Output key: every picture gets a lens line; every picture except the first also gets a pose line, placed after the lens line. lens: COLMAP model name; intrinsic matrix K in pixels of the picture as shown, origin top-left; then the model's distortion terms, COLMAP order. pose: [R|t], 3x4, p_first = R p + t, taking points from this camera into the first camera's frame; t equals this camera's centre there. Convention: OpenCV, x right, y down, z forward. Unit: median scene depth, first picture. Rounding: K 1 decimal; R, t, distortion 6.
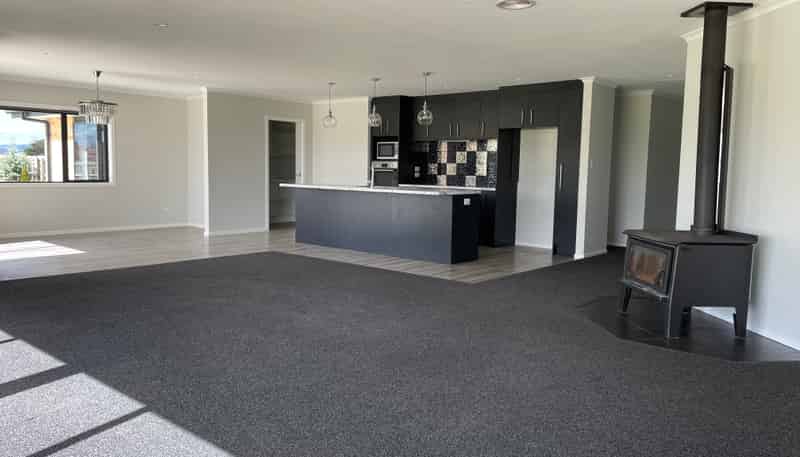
lens RADIAL K [[604.9, 0, 400.0], [0, 604.9, 228.5], [0, 0, 1]] dist [0.063110, -0.001097]
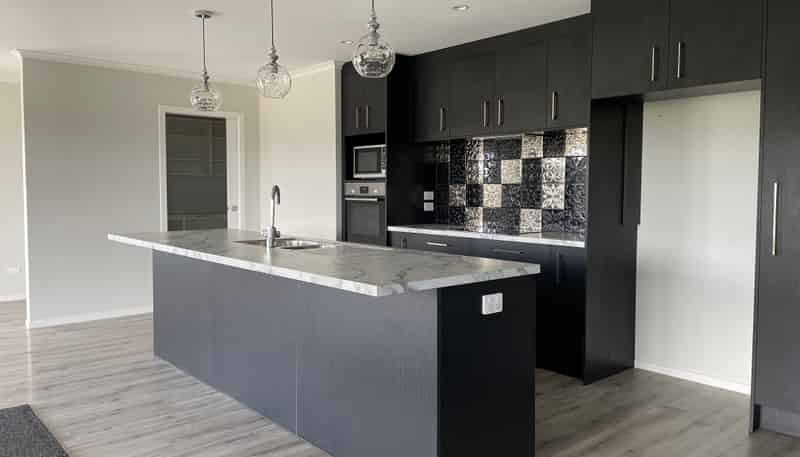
lens RADIAL K [[604.9, 0, 400.0], [0, 604.9, 228.5], [0, 0, 1]] dist [0.063110, -0.001097]
pose [[0.989617, -0.008811, -0.143458, 0.081277], [0.004121, 0.999448, -0.032957, -0.055279], [0.143669, 0.032024, 0.989107, 0.501860]]
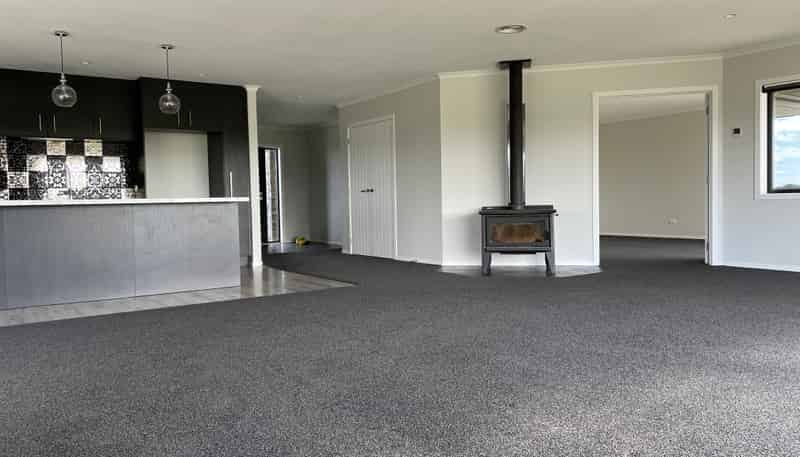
lens RADIAL K [[604.9, 0, 400.0], [0, 604.9, 228.5], [0, 0, 1]] dist [0.063110, -0.001097]
pose [[0.296609, -0.066968, 0.952648, -0.471296], [0.121992, 0.992023, 0.031753, -0.010832], [-0.947175, 0.106797, 0.302413, 0.379564]]
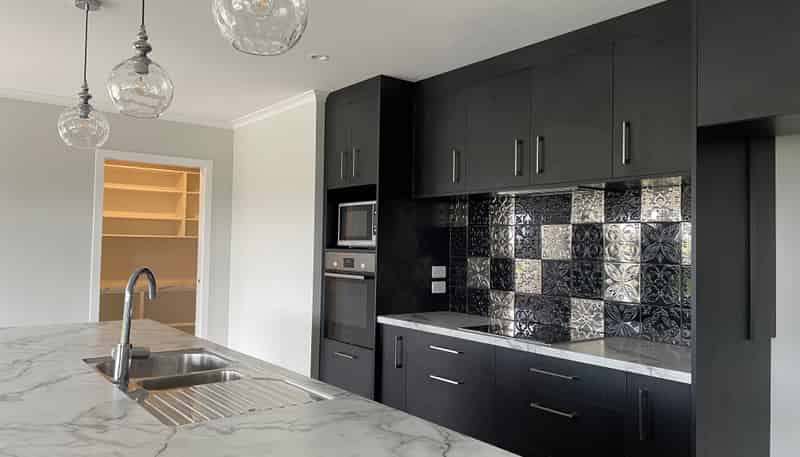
lens RADIAL K [[604.9, 0, 400.0], [0, 604.9, 228.5], [0, 0, 1]] dist [0.063110, -0.001097]
pose [[0.978793, -0.009309, -0.204640, 0.084790], [-0.017253, 0.991672, -0.127629, -0.079849], [0.204124, 0.128453, 0.970481, 0.652732]]
